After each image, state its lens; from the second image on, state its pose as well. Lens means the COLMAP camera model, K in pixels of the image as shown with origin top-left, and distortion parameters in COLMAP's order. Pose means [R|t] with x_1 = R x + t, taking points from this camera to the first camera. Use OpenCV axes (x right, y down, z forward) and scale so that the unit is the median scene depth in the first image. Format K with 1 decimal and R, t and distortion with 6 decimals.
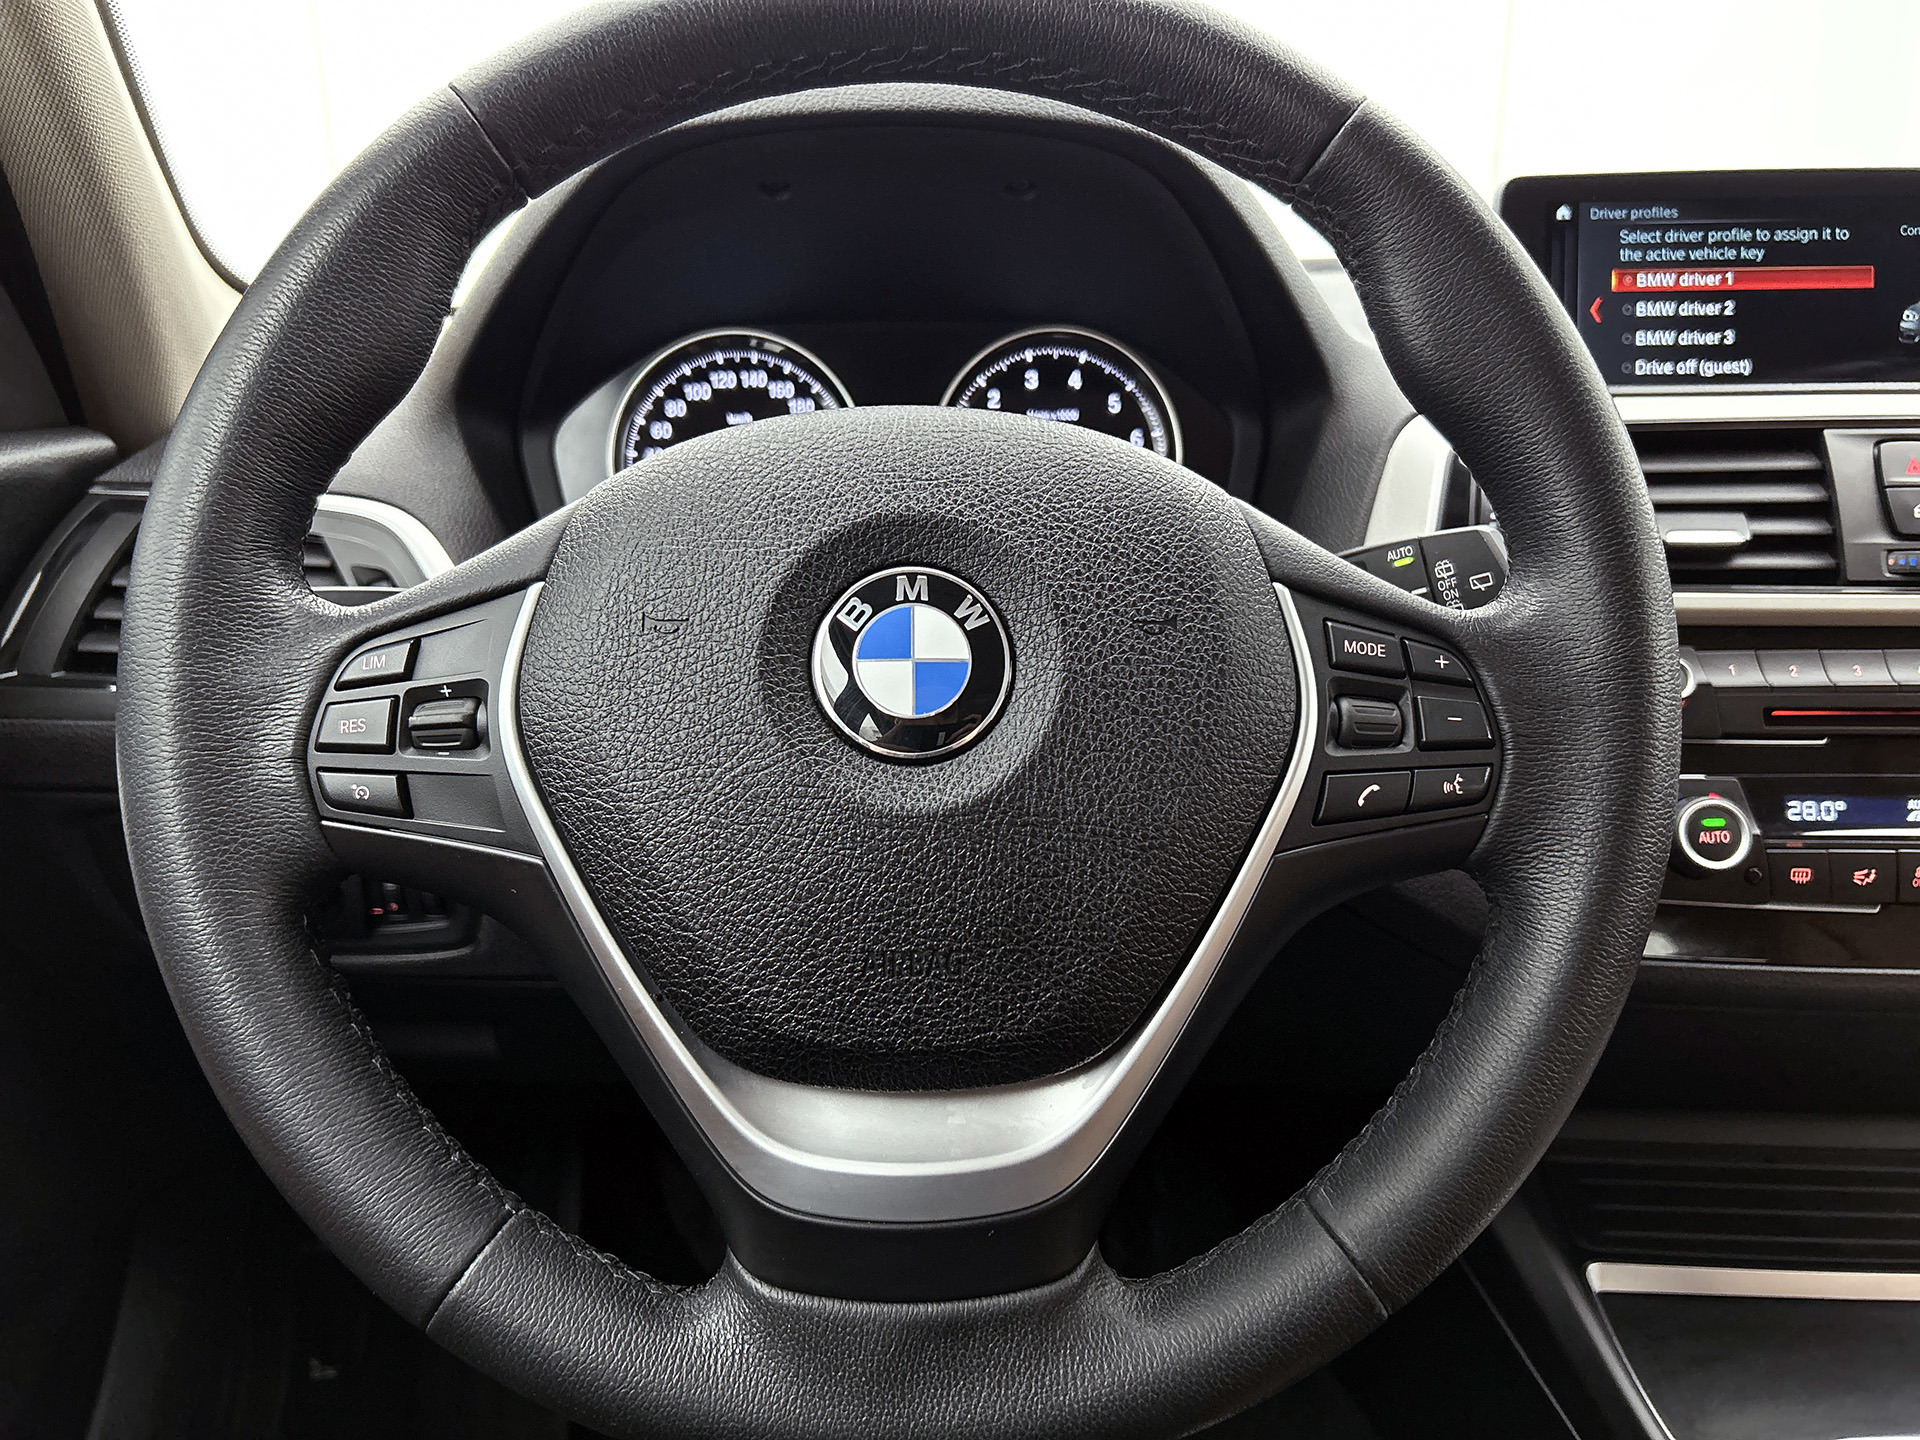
lens RADIAL K [[1489.8, 0, 973.1], [0, 1489.8, 720.6], [0, 0, 1]] dist [0.046322, -0.043740]
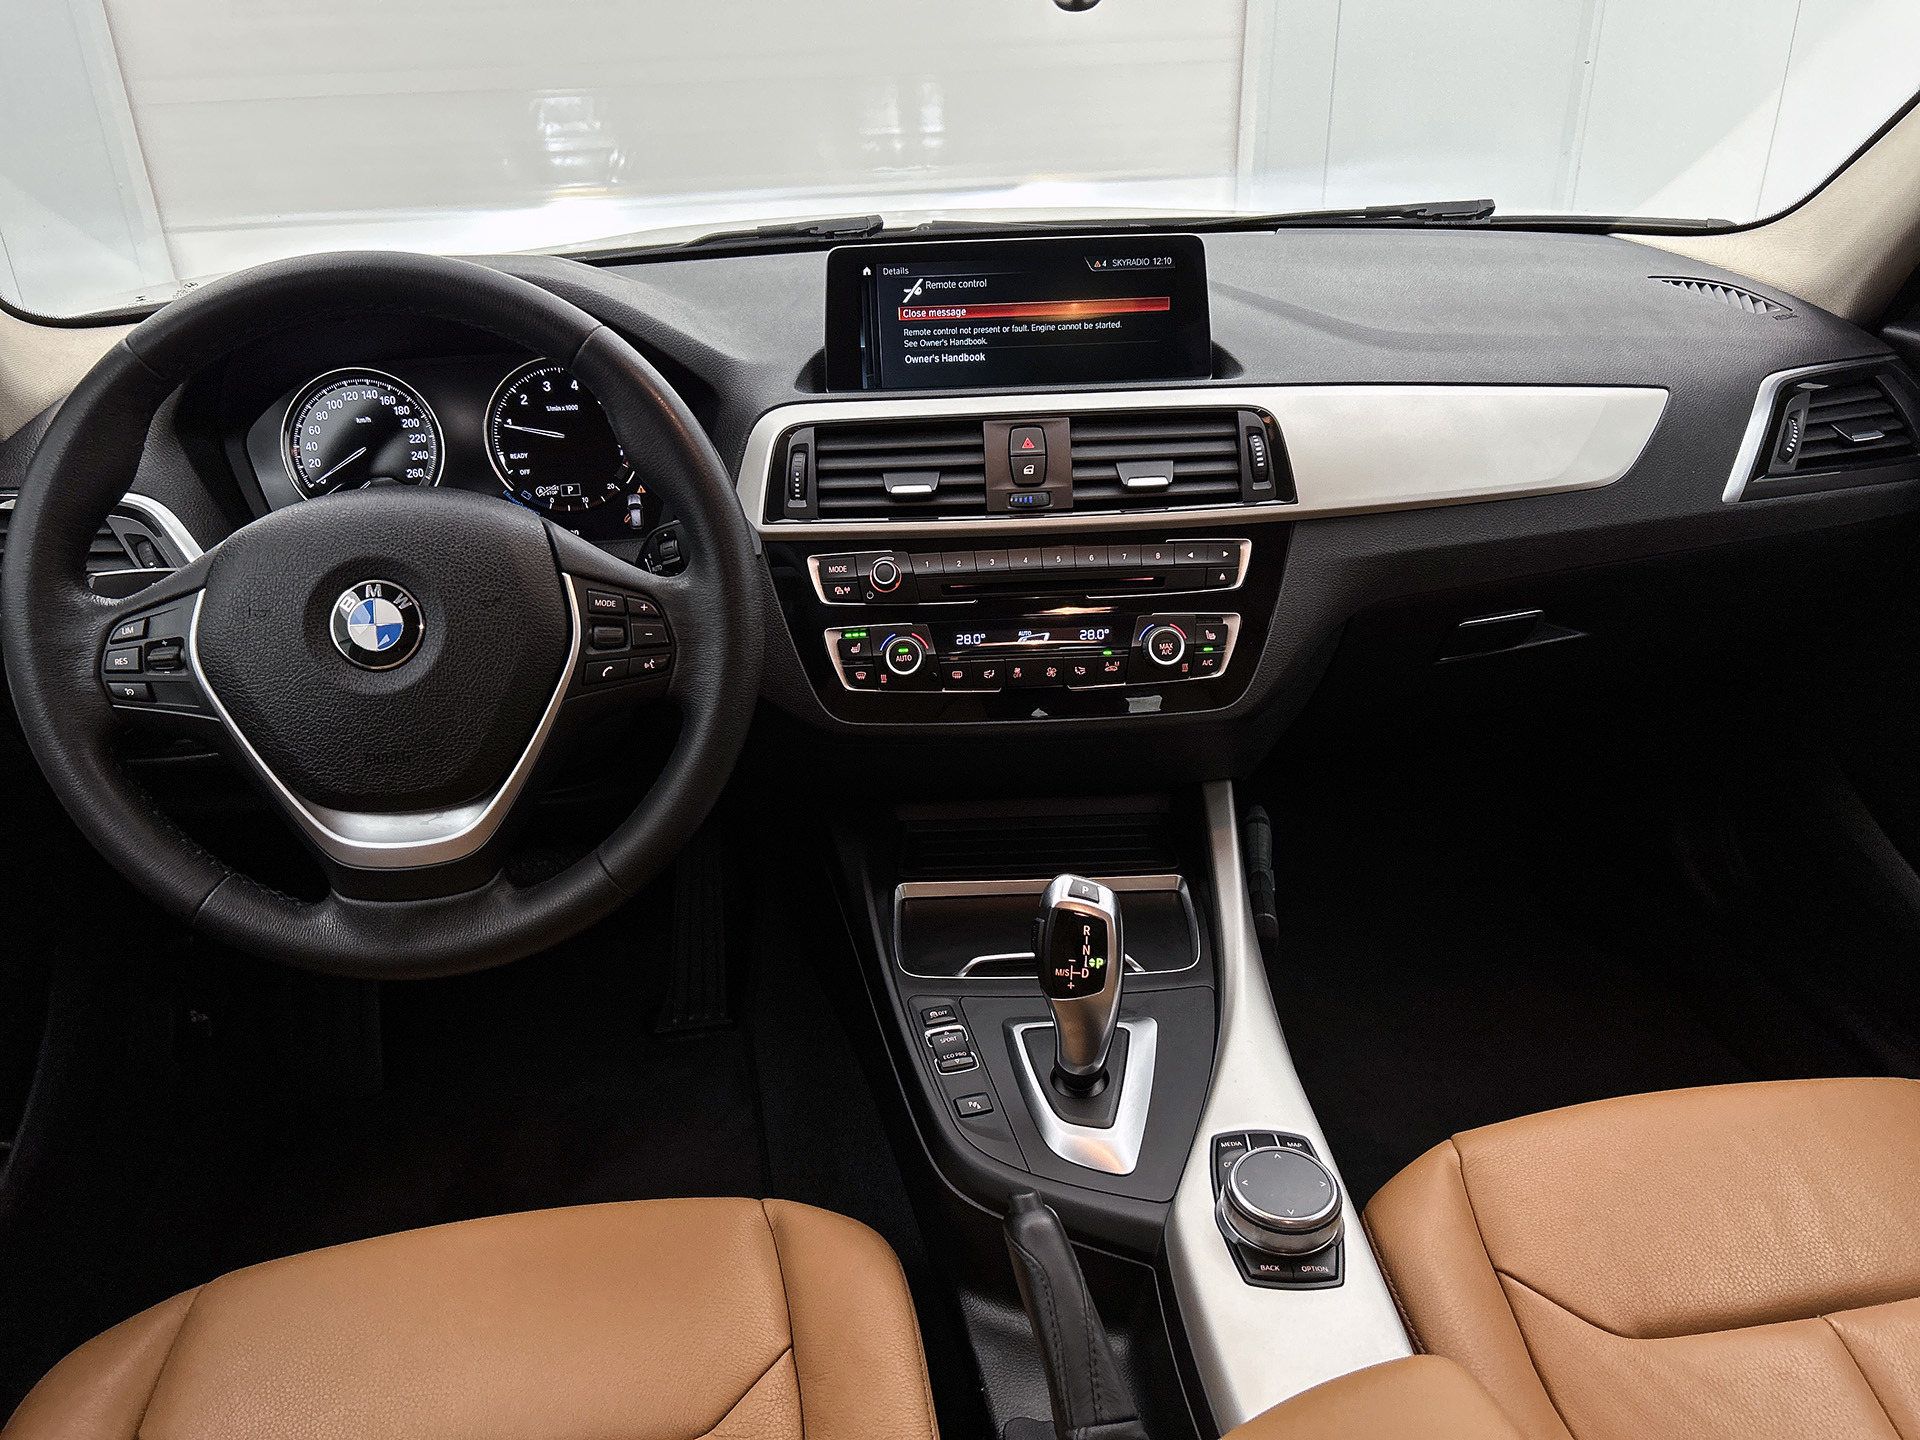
lens RADIAL K [[1489.8, 0, 981.4], [0, 1489.8, 749.0], [0, 0, 1]] dist [0.046322, -0.043740]
pose [[0.996793, -0.051930, 0.060885, 0.464600], [0.038973, 0.979544, 0.197422, -0.172686], [-0.069891, -0.194416, 0.978426, -0.837580]]
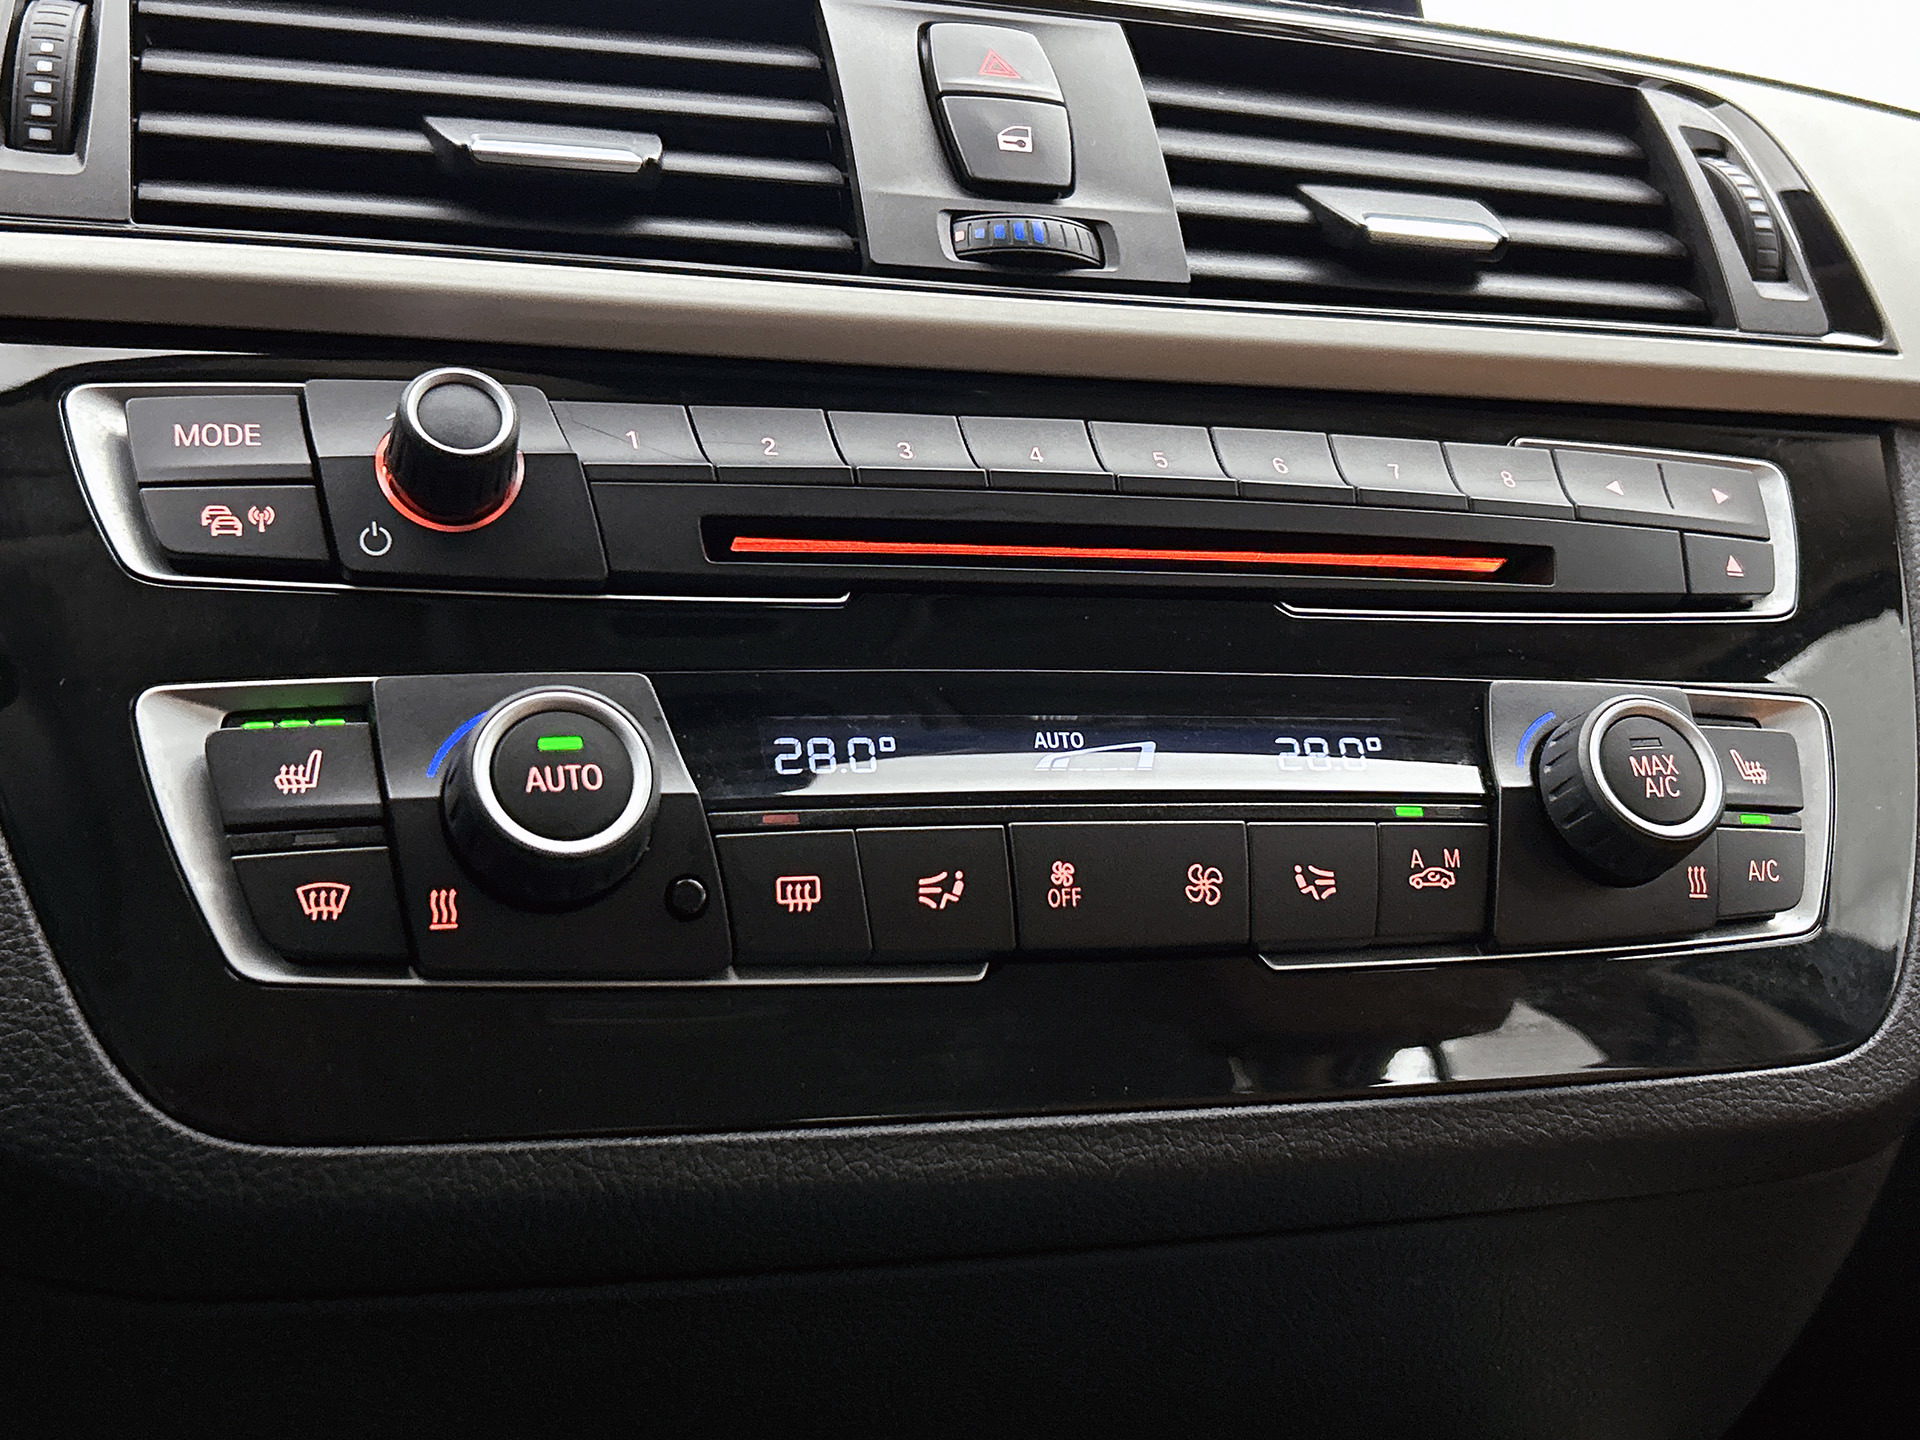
lens RADIAL K [[2327.1, 0, 944.5], [0, 2327.1, 712.8], [0, 0, 1]] dist [0.047447, 0.000000]
pose [[0.924986, 0.015589, 0.379680, 0.352909], [0.080974, 0.968124, -0.237022, 0.206901], [-0.371273, 0.249986, 0.894239, 0.424503]]
